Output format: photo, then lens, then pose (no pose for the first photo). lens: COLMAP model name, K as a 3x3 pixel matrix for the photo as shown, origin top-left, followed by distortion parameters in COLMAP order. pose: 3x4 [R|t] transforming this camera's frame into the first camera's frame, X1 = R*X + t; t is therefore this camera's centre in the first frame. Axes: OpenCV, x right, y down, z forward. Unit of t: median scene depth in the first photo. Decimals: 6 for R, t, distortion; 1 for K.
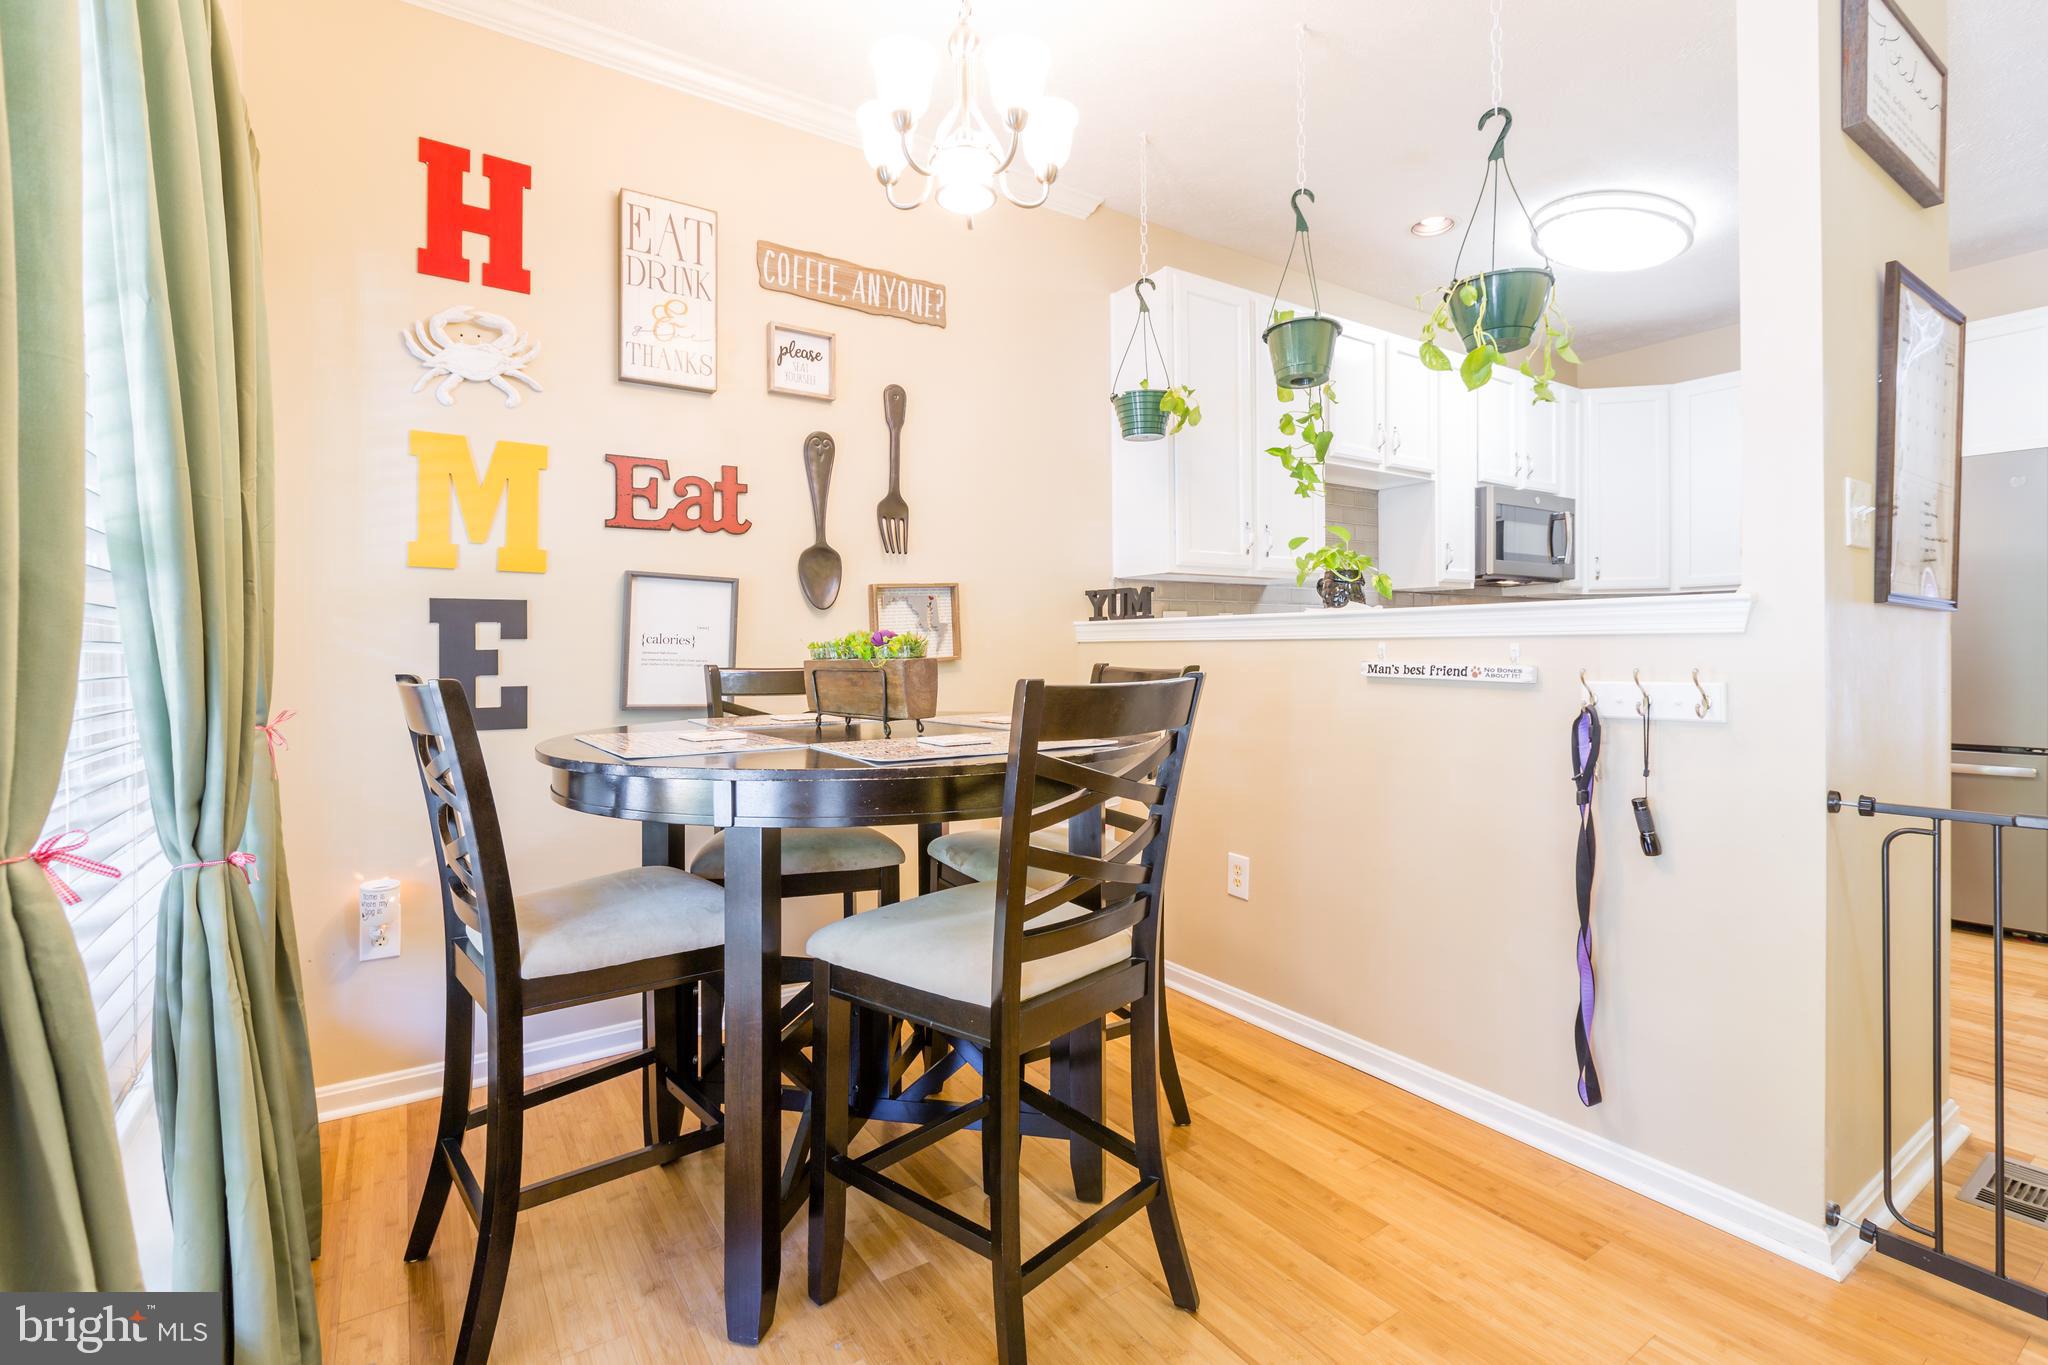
lens RADIAL K [[929.6, 0, 1014.6], [0, 929.6, 639.0], [0, 0, 1]] dist [0.001534, 0.000752]
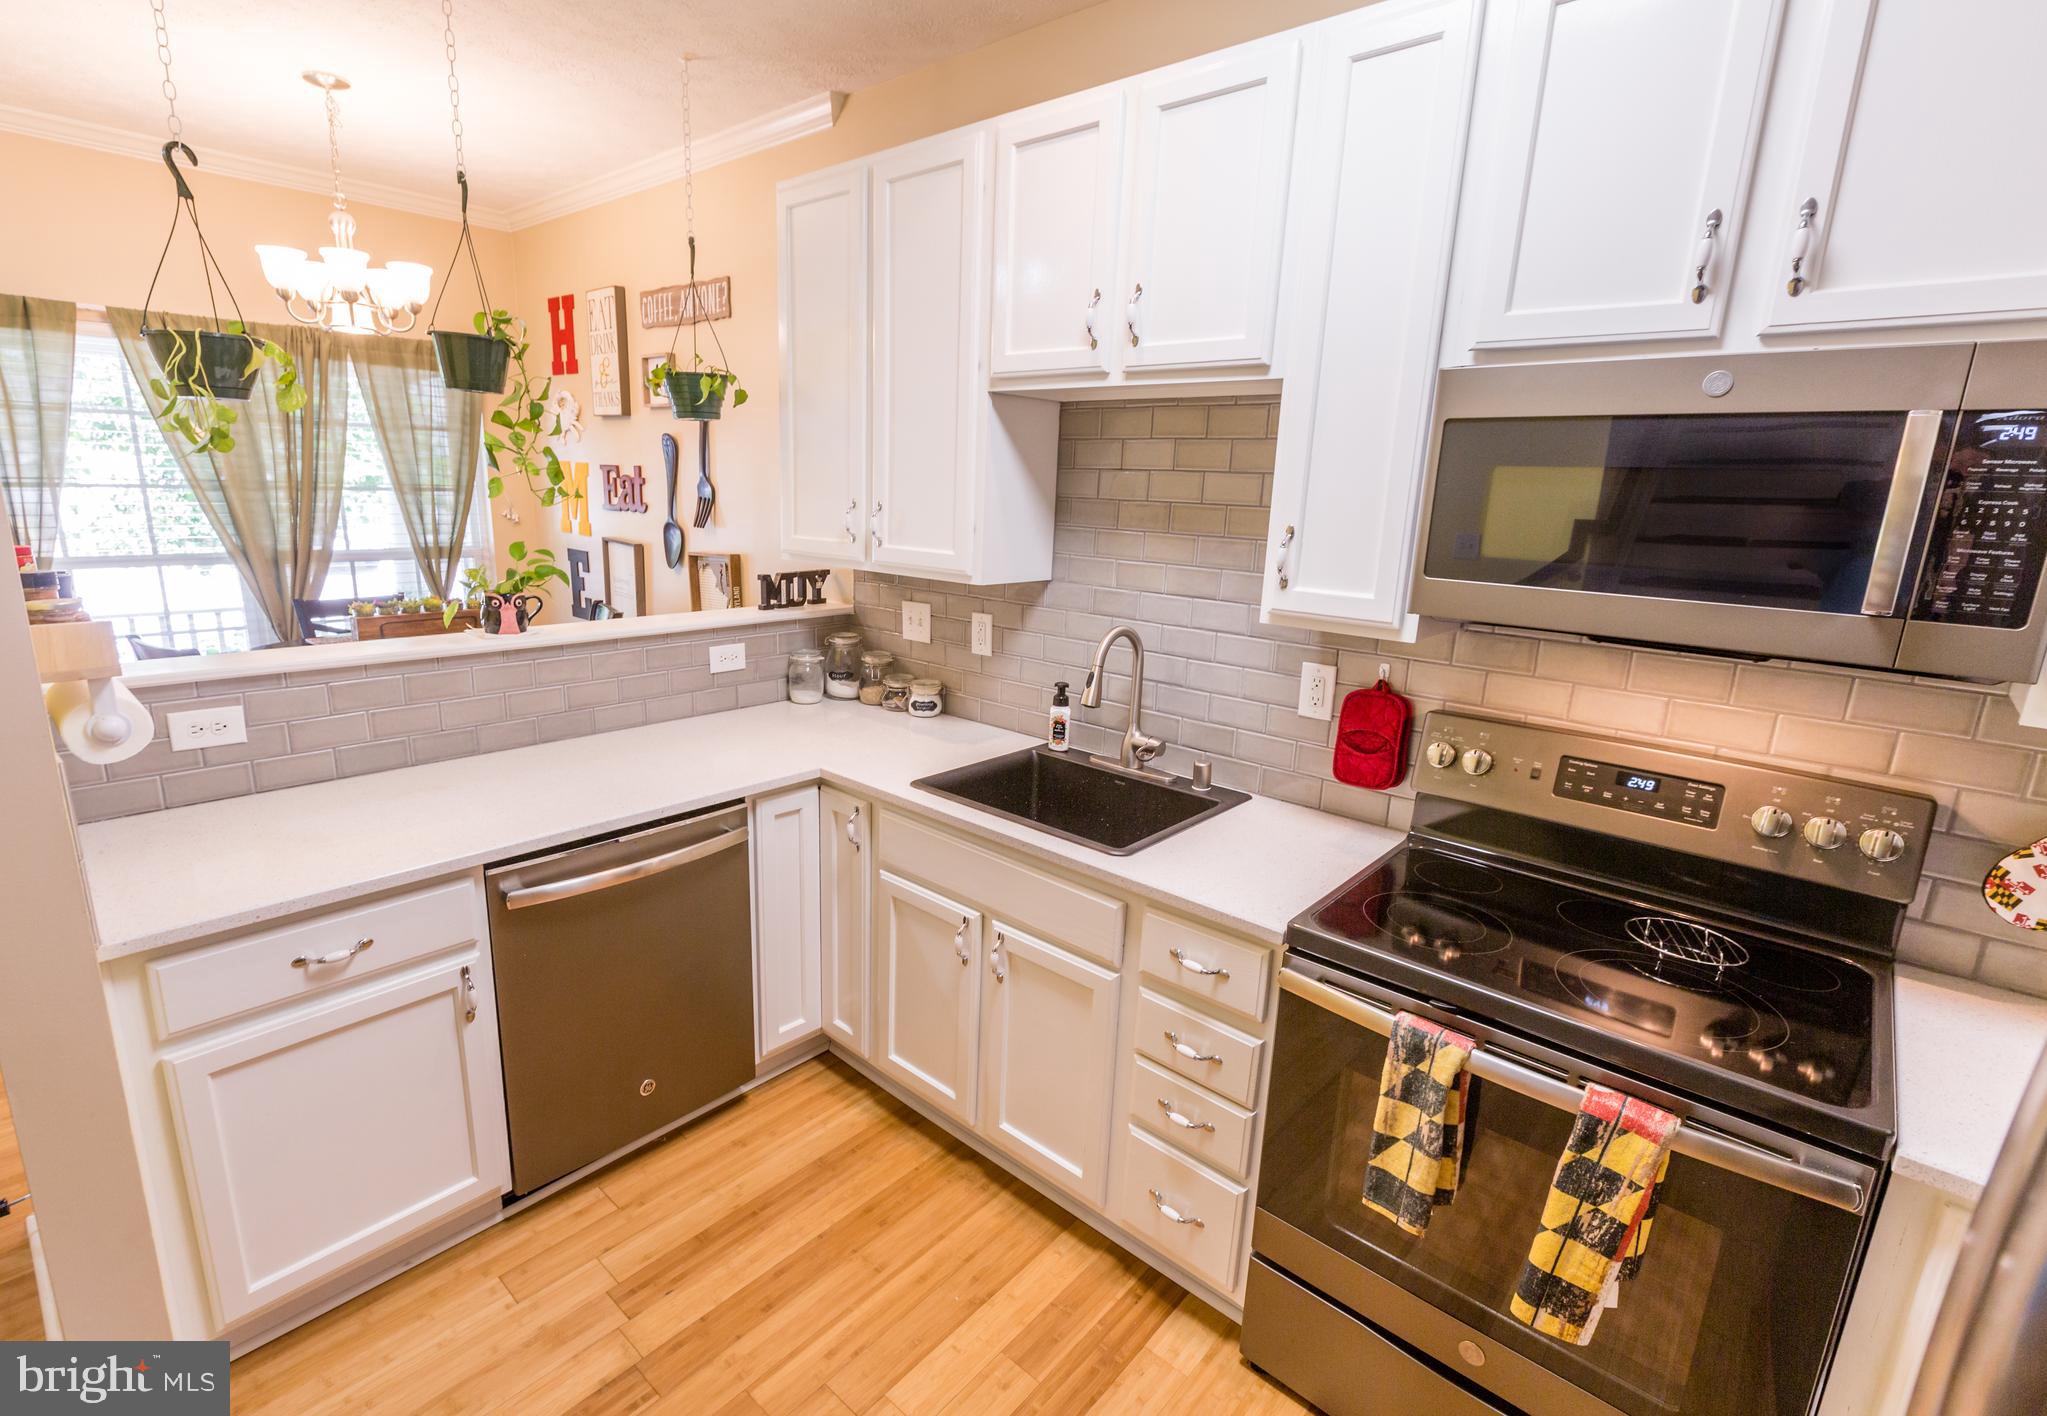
lens RADIAL K [[956.3, 0, 983.1], [0, 956.3, 701.3], [0, 0, 1]] dist [0.000177, -0.000042]
pose [[0.241727, 0.229875, -0.942722, 1.351965], [-0.029981, 0.972839, 0.229531, -0.191362], [0.969881, -0.027220, 0.242053, 1.177931]]
